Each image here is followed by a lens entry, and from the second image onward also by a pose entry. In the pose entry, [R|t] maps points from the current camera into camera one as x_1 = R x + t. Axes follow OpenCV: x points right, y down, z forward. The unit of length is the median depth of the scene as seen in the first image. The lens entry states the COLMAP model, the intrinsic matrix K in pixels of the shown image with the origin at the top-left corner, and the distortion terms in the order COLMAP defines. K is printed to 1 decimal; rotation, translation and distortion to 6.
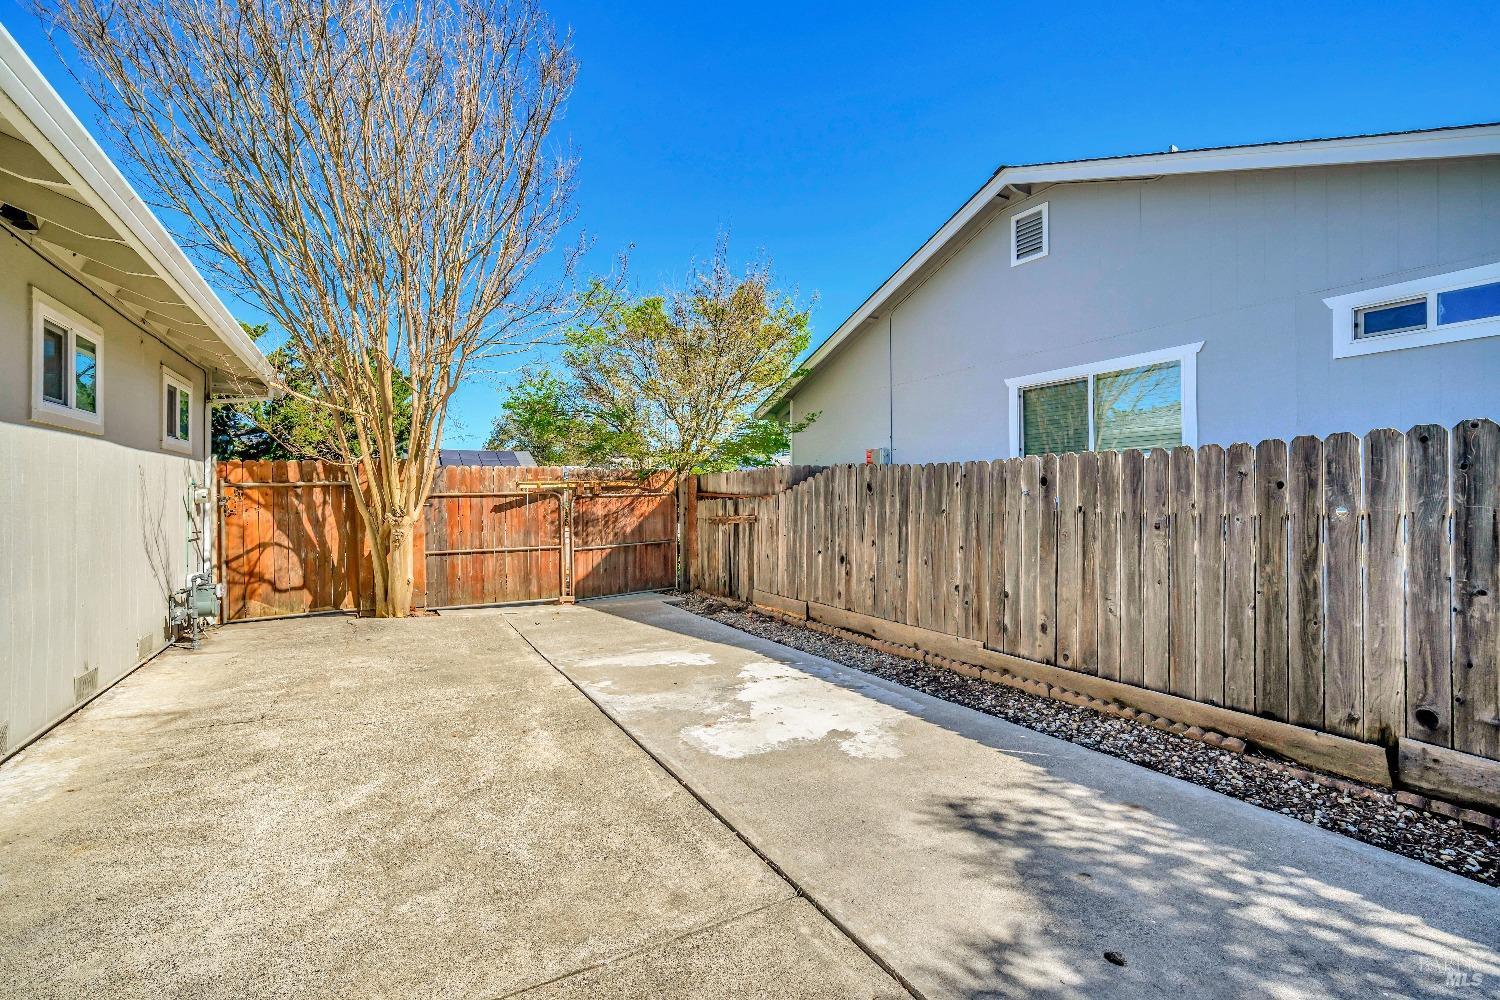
lens RADIAL K [[653.1, 0, 745.5], [0, 653.1, 499.2], [0, 0, 1]] dist [-0.009171, 0.000048]
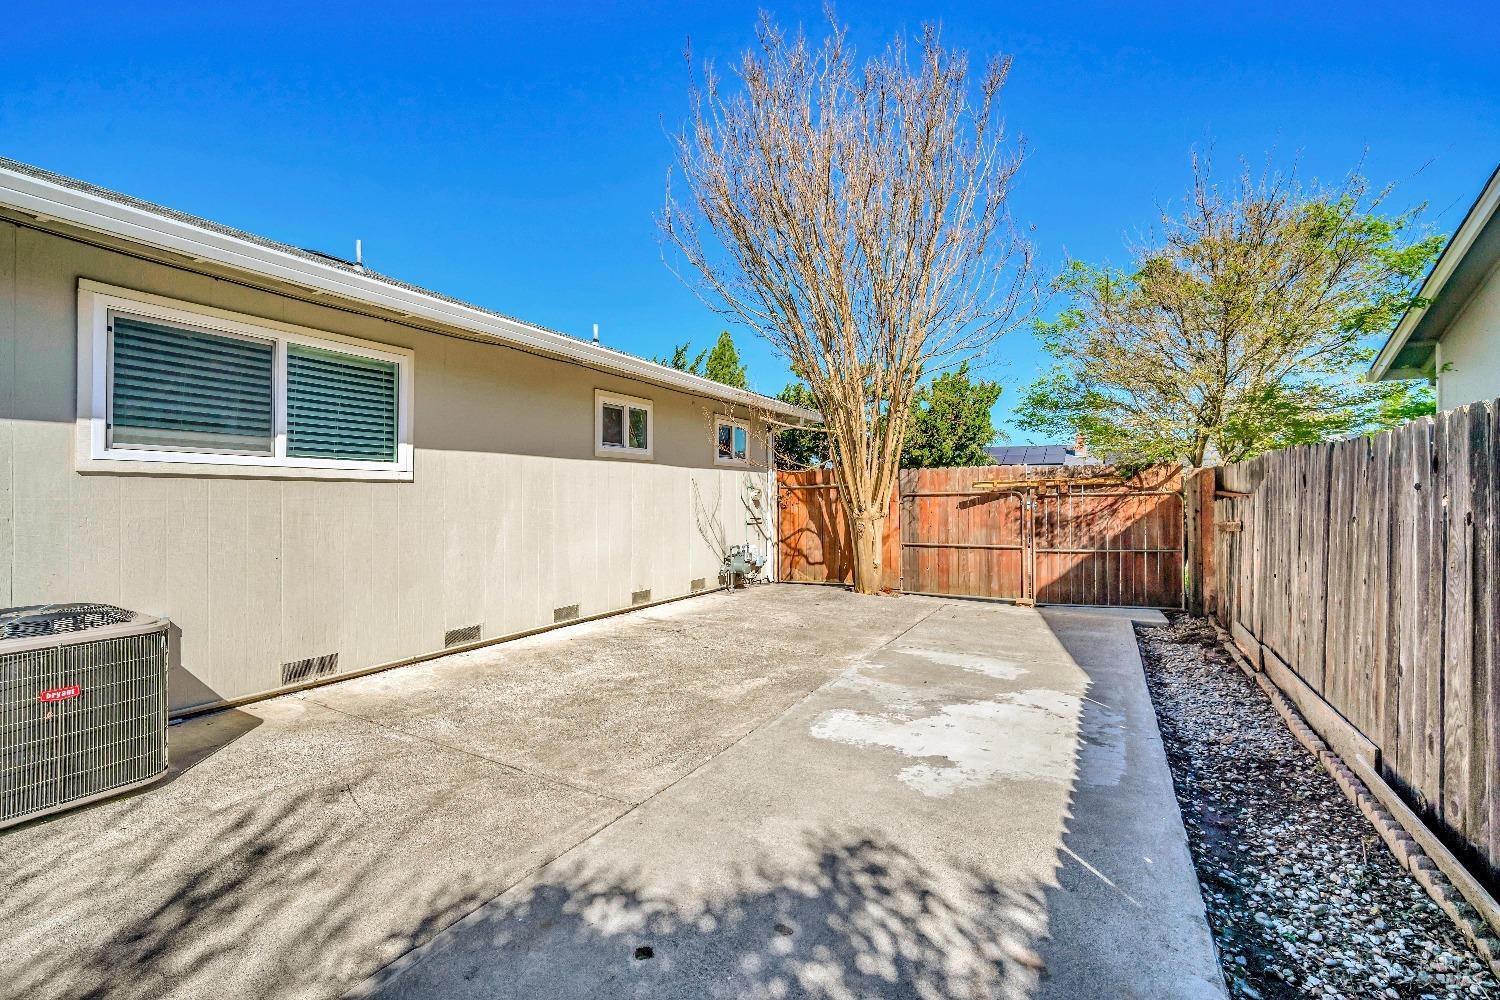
lens RADIAL K [[653.1, 0, 736.9], [0, 653.1, 496.6], [0, 0, 1]] dist [-0.009171, 0.000048]
pose [[0.515539, 0.002292, -0.856863, 0.597046], [-0.006376, 0.999979, -0.001161, 0.002516], [0.856843, 0.006061, 0.515543, 0.238550]]
